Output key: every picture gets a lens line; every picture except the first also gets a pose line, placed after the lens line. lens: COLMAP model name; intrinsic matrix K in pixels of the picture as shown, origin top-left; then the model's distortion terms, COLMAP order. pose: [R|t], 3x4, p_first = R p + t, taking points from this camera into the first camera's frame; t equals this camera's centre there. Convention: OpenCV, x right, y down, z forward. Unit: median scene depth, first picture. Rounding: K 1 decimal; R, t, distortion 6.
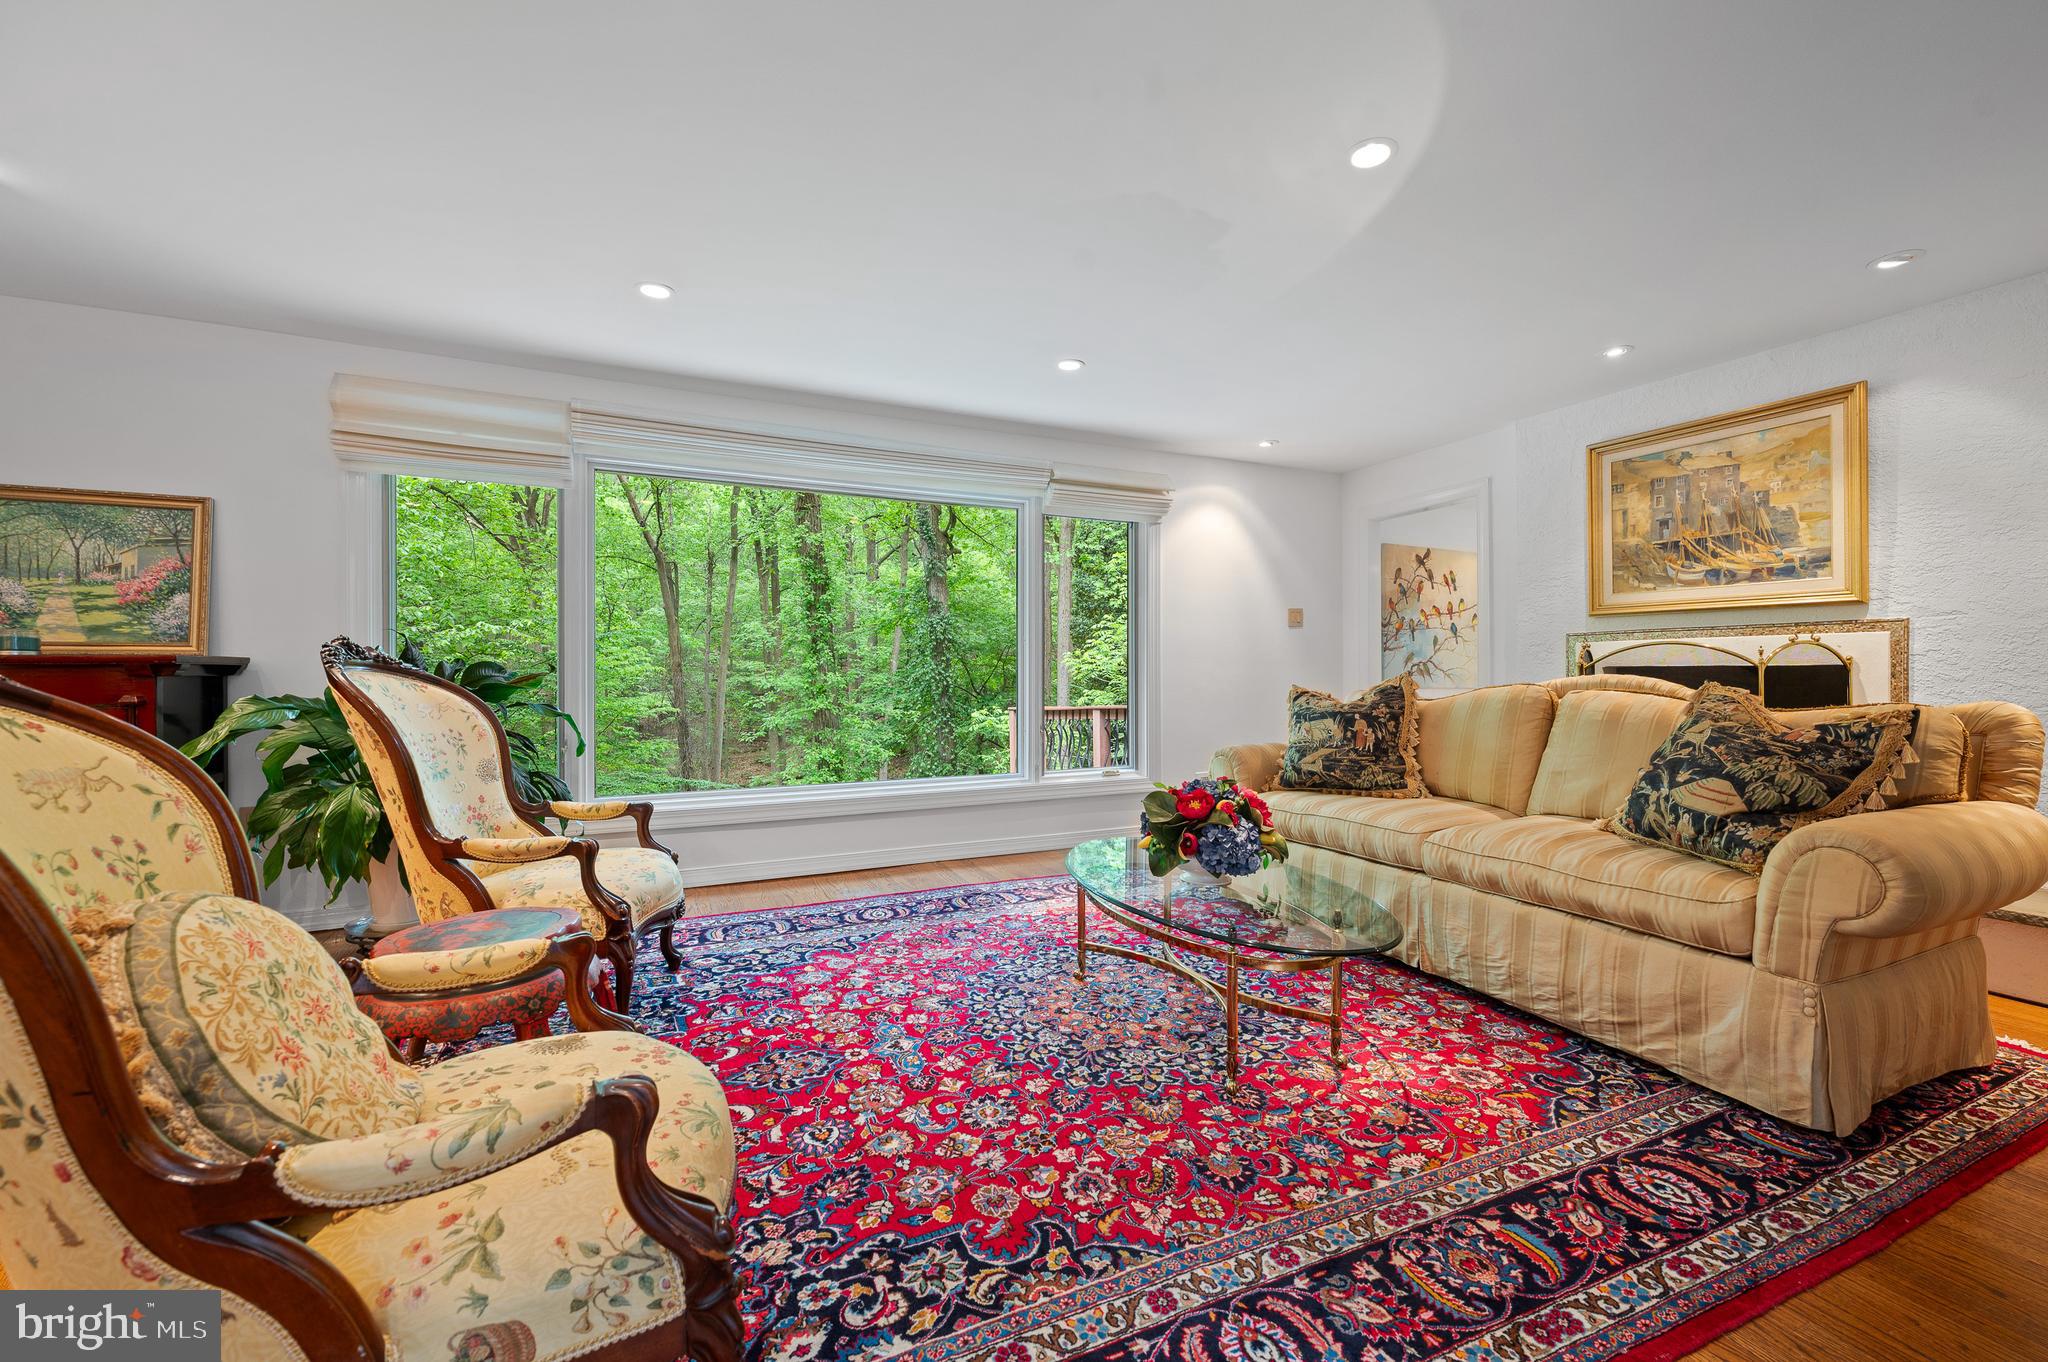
lens RADIAL K [[835.9, 0, 1024.1], [0, 835.9, 666.8], [0, 0, 1]] dist [0.000494, 0.000215]
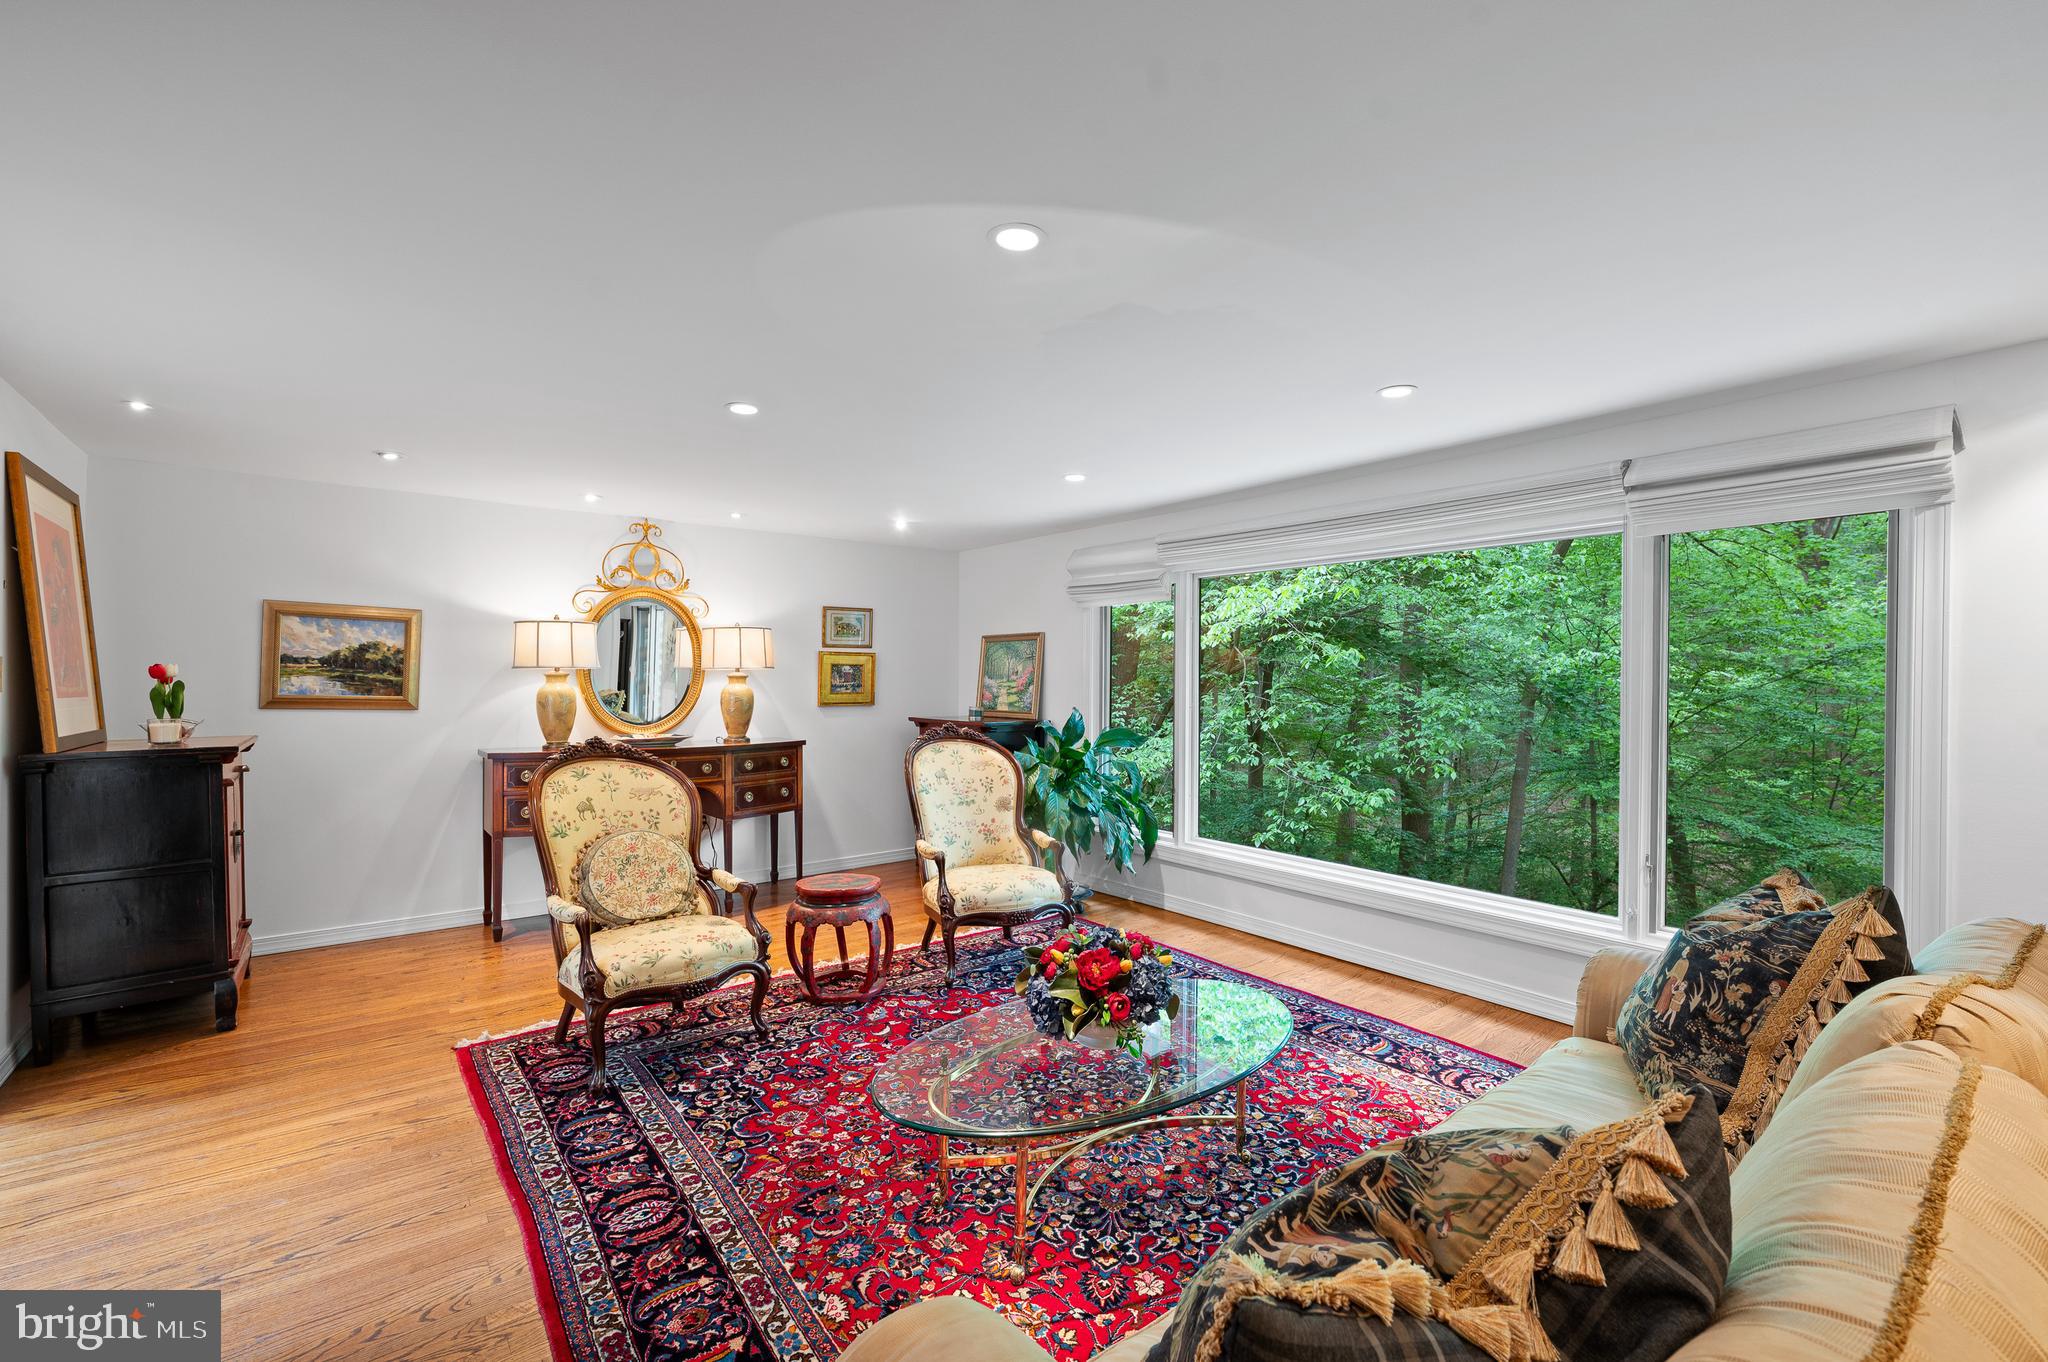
lens RADIAL K [[859.0, 0, 1024.9], [0, 859.0, 684.1], [0, 0, 1]] dist [0.000112, -0.000270]
pose [[0.225575, 0.013078, -0.974138, 1.499419], [-0.000709, 0.999912, 0.013260, -0.200781], [0.974226, -0.002300, 0.225564, 0.953281]]
